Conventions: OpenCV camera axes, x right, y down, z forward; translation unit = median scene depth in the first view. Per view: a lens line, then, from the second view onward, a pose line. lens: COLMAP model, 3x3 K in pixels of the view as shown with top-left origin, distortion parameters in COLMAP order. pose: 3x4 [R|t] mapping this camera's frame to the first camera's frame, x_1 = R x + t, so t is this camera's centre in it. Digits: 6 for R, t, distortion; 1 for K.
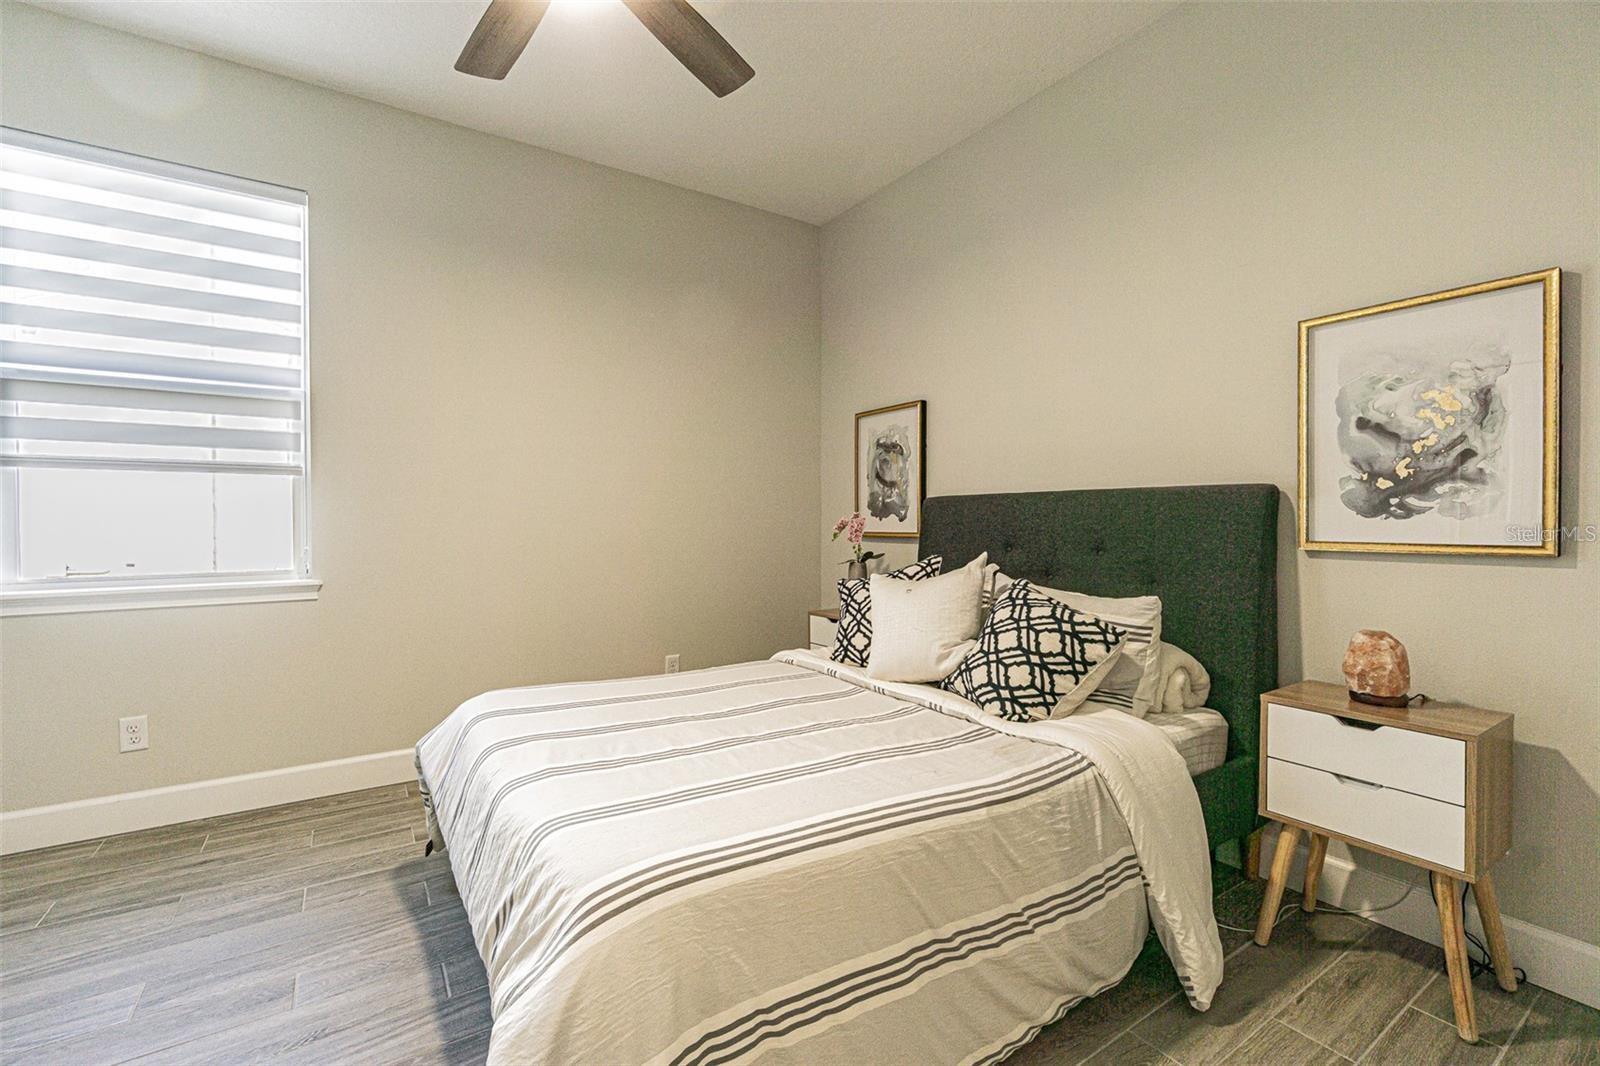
lens RADIAL K [[695.2, 0, 796.8], [0, 695.2, 526.5], [0, 0, 1]] dist [-0.003642, -0.000064]
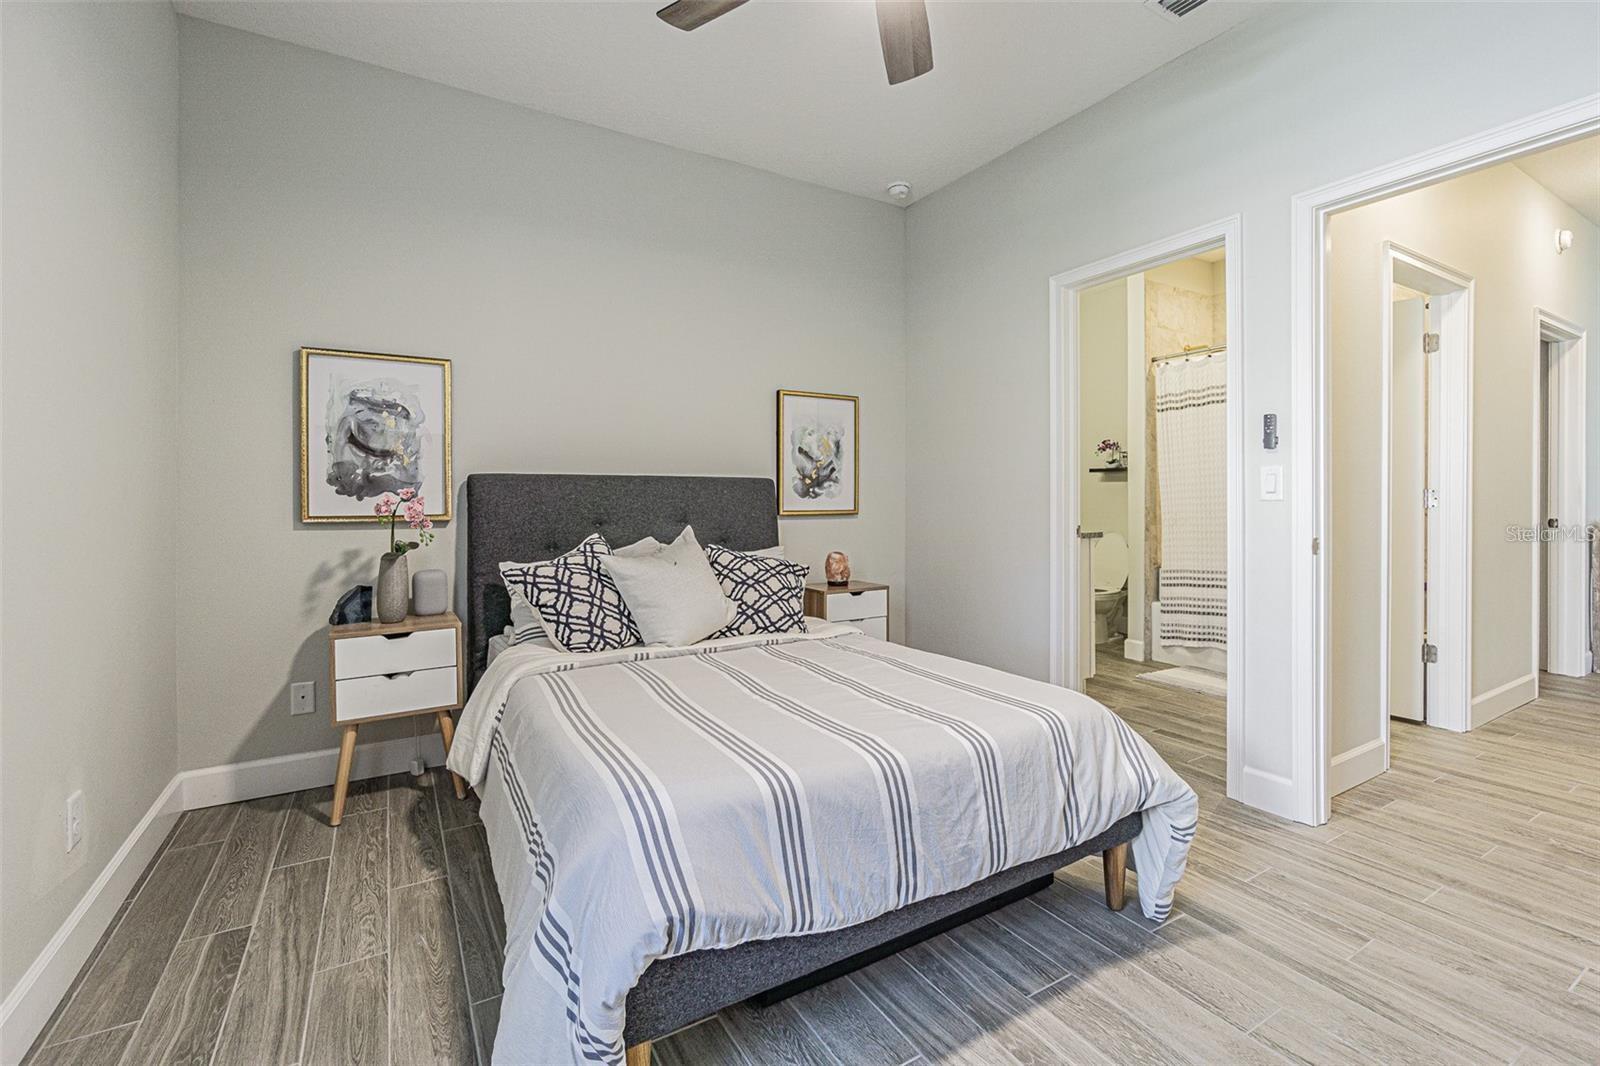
lens RADIAL K [[695.2, 0, 792.6], [0, 695.2, 504.4], [0, 0, 1]] dist [-0.003642, -0.000064]
pose [[0.032743, -0.008714, 0.999426, -1.174879], [0.009859, 0.999916, 0.008396, -0.011144], [-0.999415, 0.009579, 0.032826, 0.970445]]
